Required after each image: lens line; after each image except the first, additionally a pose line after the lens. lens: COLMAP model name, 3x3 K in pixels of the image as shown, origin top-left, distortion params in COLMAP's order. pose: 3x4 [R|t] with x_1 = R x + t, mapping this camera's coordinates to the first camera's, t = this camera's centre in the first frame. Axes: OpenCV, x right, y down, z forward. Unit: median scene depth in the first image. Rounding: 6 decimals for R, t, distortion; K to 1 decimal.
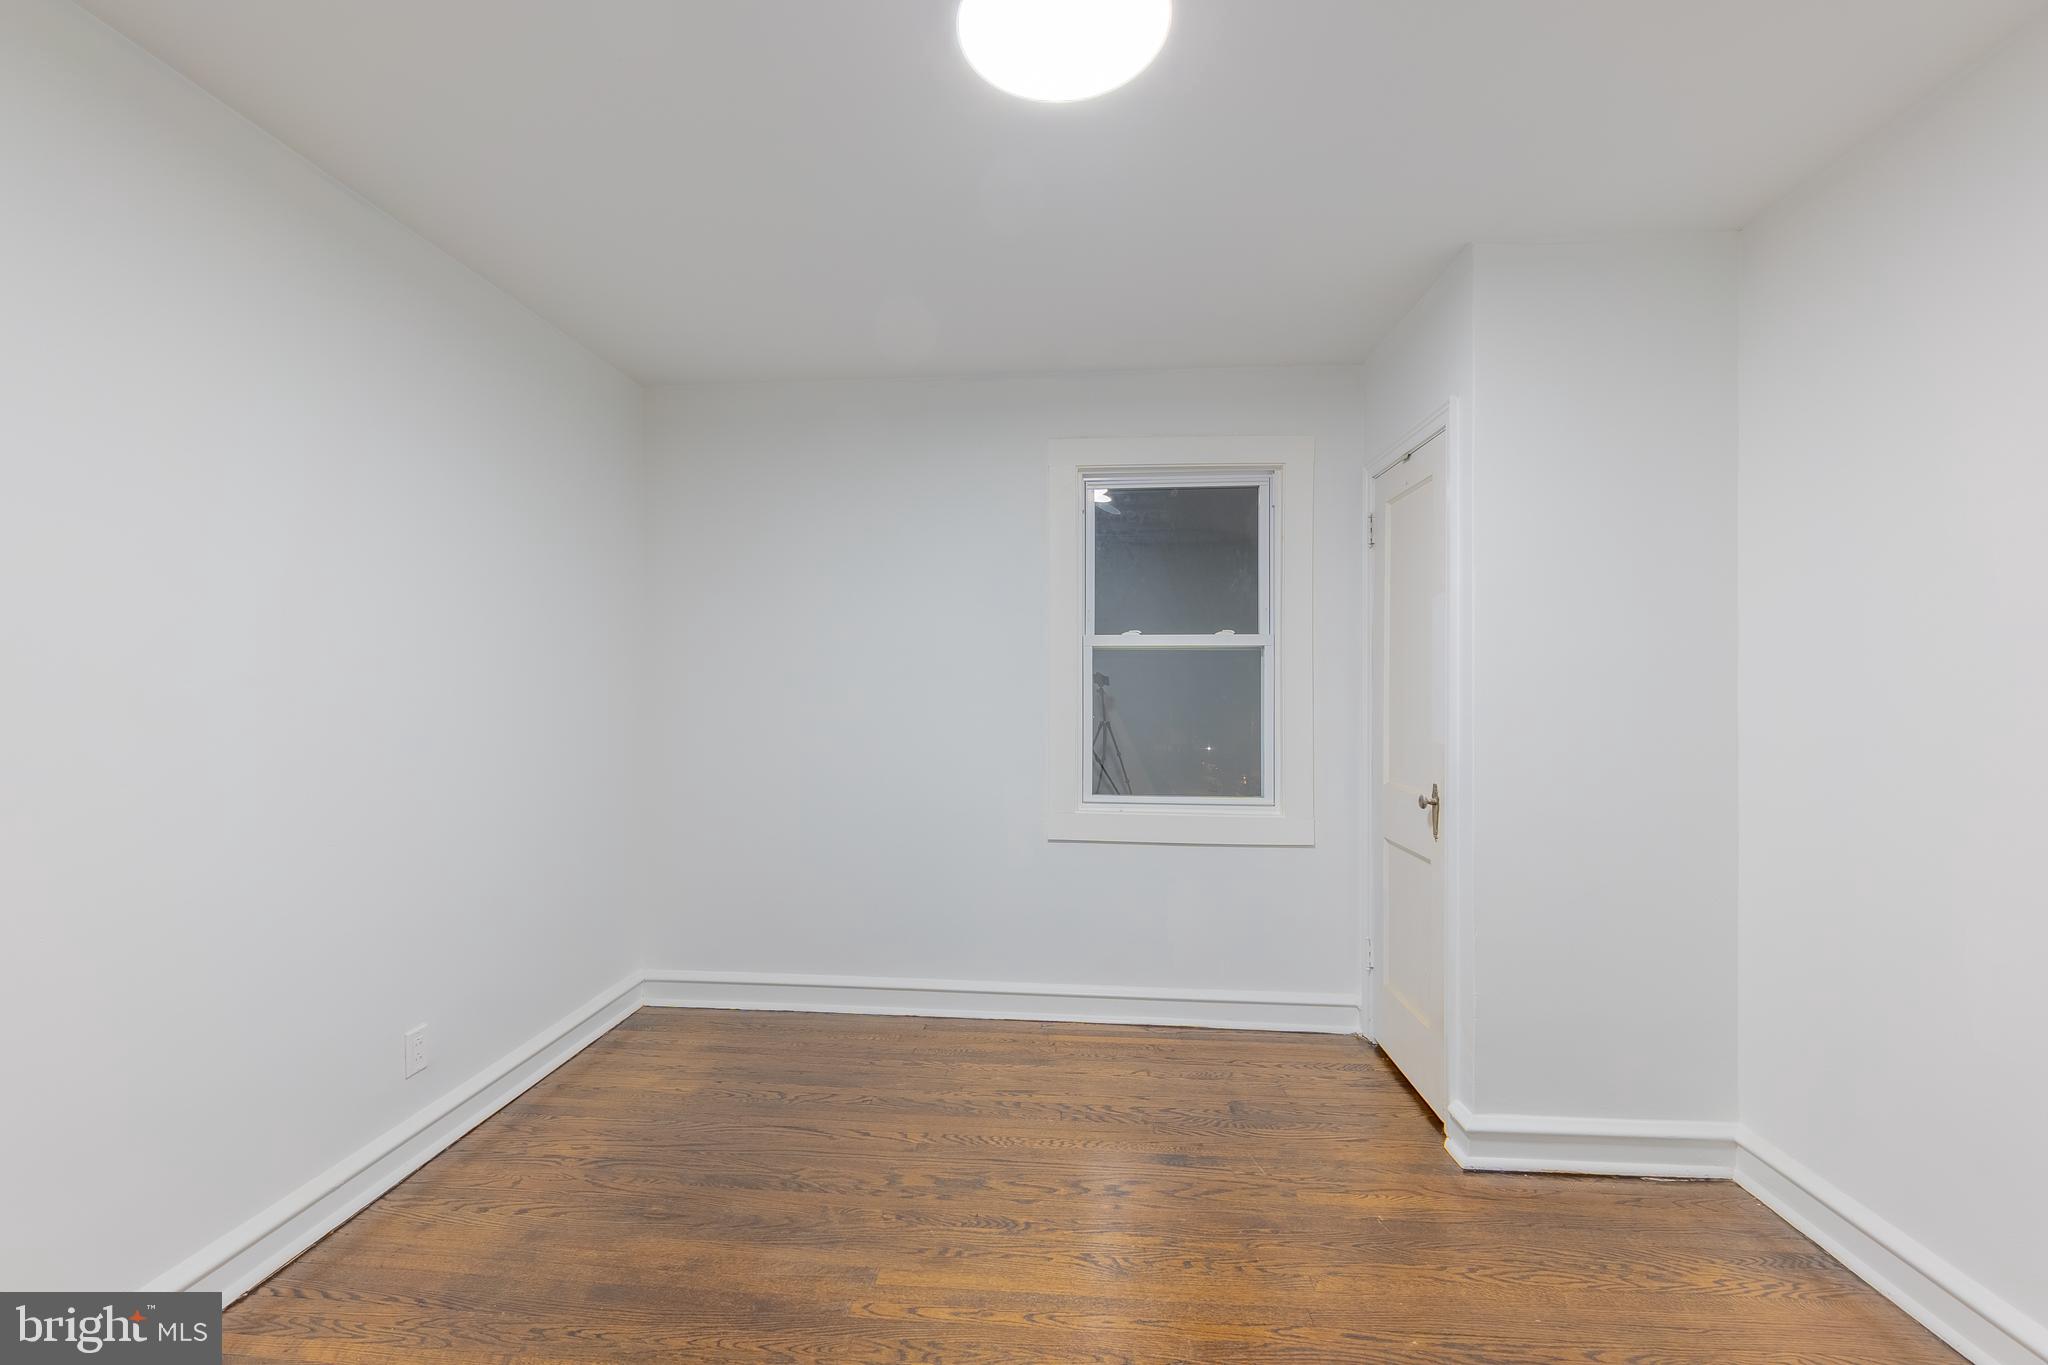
lens RADIAL K [[866.1, 0, 1005.4], [0, 866.1, 680.8], [0, 0, 1]] dist [-0.000382, -0.000315]
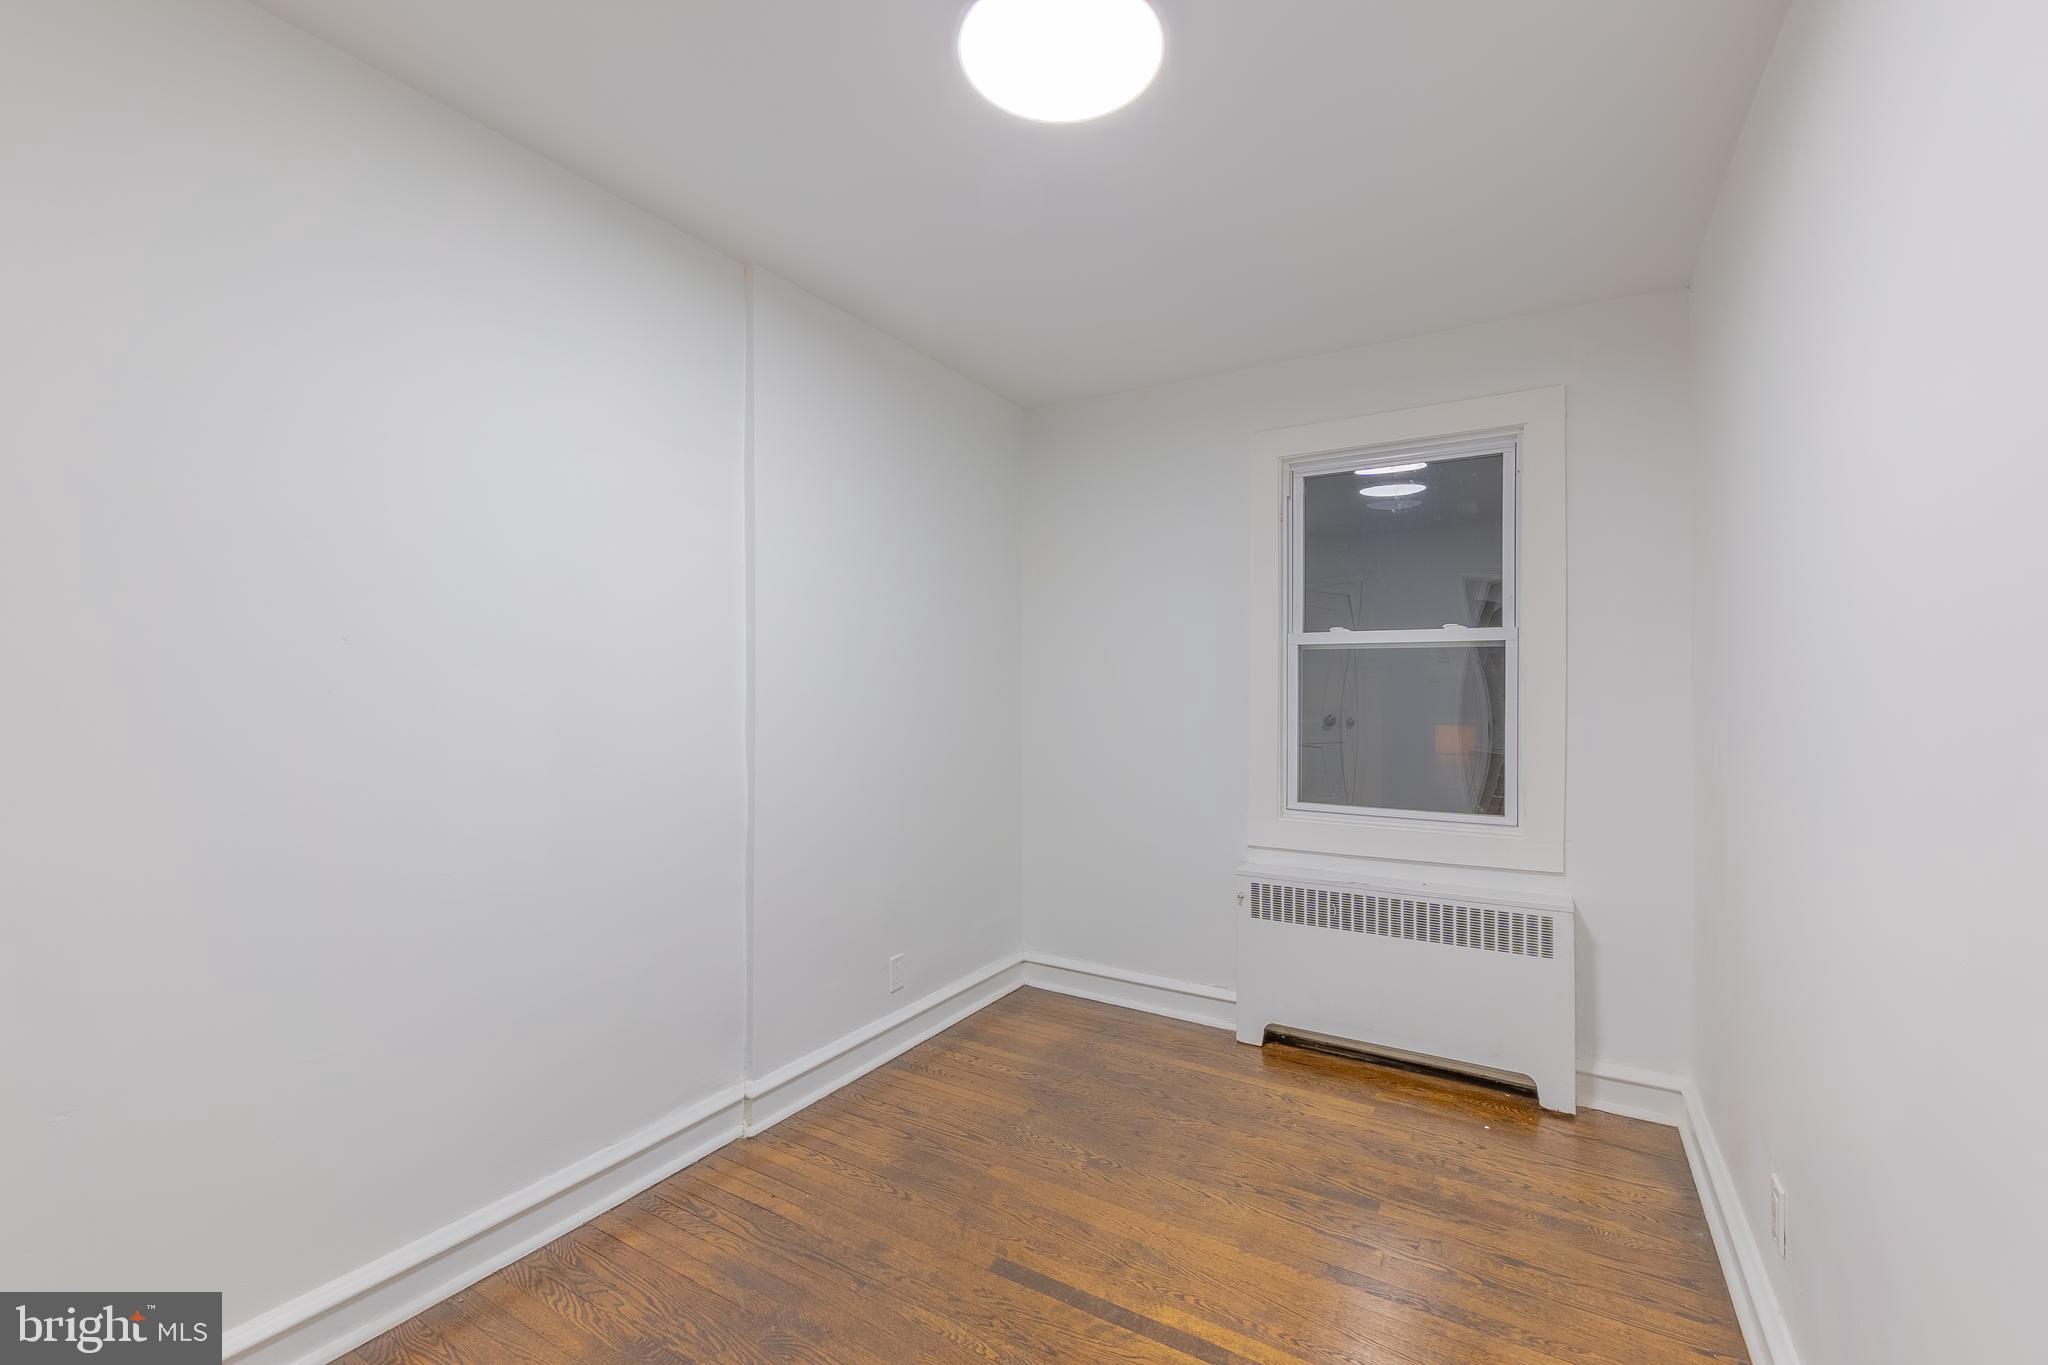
lens RADIAL K [[866.1, 0, 1007.0], [0, 866.1, 682.4], [0, 0, 1]] dist [-0.000382, -0.000315]
pose [[0.899810, -0.005553, -0.436247, 0.229489], [0.003274, 0.999977, -0.005976, 0.005315], [0.436270, 0.003949, 0.899807, 0.014470]]
